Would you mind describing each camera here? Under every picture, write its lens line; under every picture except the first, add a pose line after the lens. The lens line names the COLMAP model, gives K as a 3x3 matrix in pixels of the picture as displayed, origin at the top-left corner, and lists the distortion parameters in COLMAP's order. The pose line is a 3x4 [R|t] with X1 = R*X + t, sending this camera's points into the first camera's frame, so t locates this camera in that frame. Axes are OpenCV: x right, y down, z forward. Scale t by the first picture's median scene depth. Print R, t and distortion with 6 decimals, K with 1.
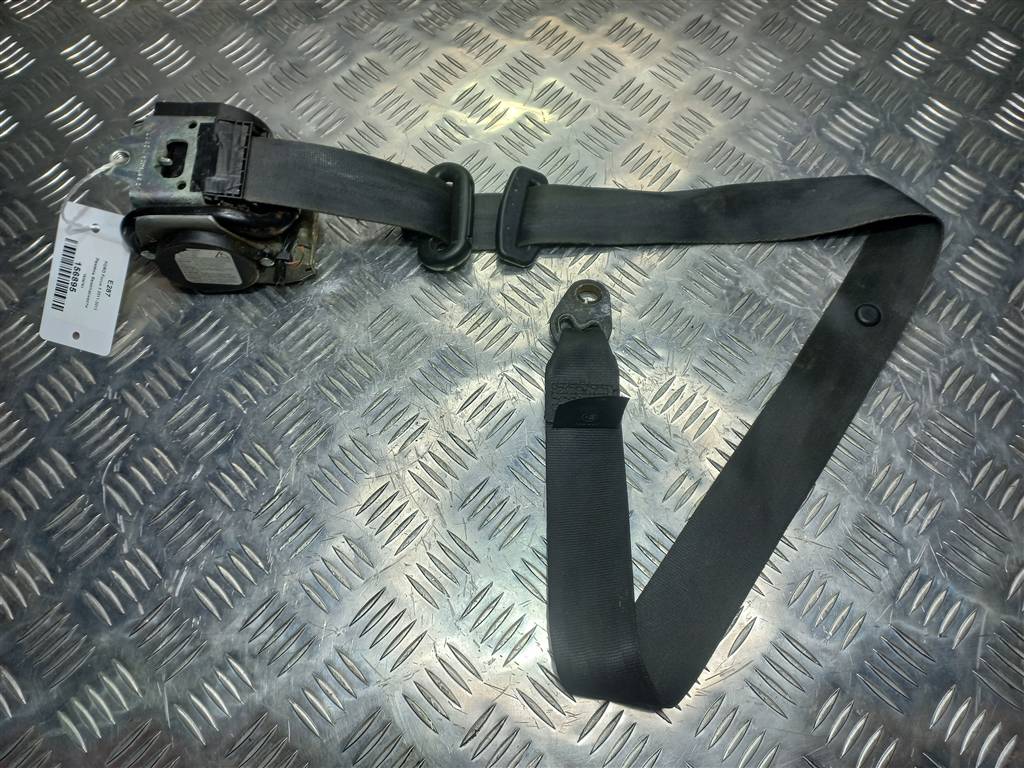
lens RADIAL K [[736.3, 0, 512.0], [0, 736.3, 384.0], [0, 0, 1]] dist [-0.005686, 0.042937]
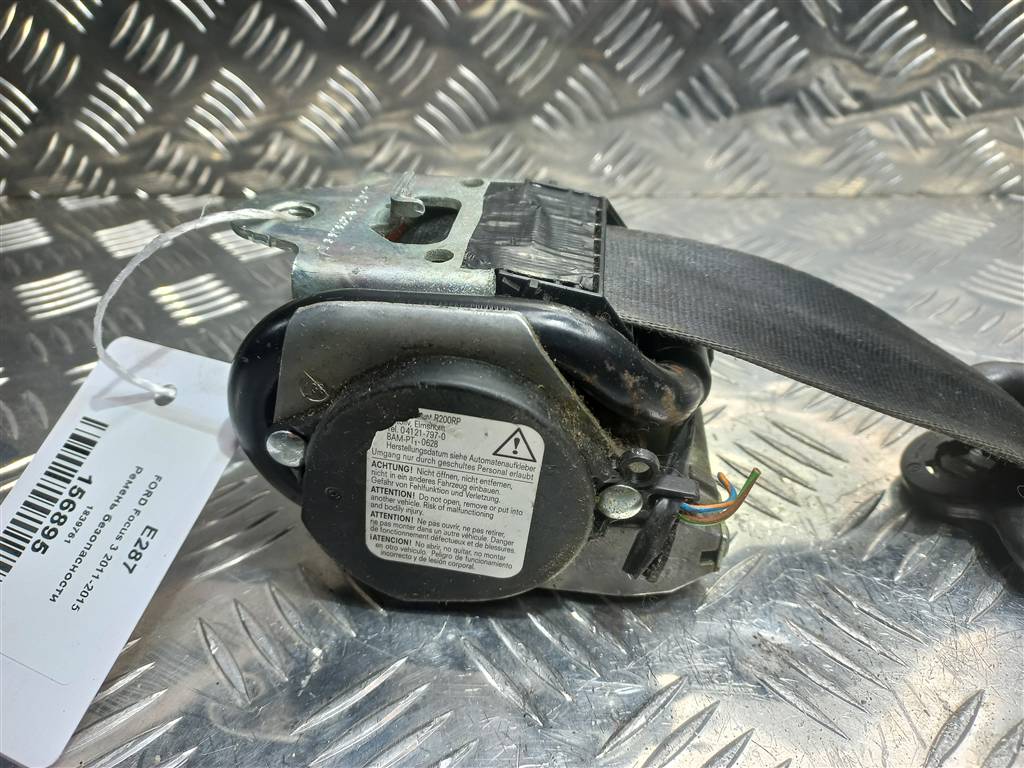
lens RADIAL K [[769.4, 0, 512.0], [0, 769.4, 384.0], [0, 0, 1]] dist [-0.012979, 0.004802]
pose [[0.993196, 0.052693, -0.103848, -0.344823], [-0.102181, 0.822076, -0.560134, -0.013560], [0.055855, 0.566935, 0.821867, 0.679195]]
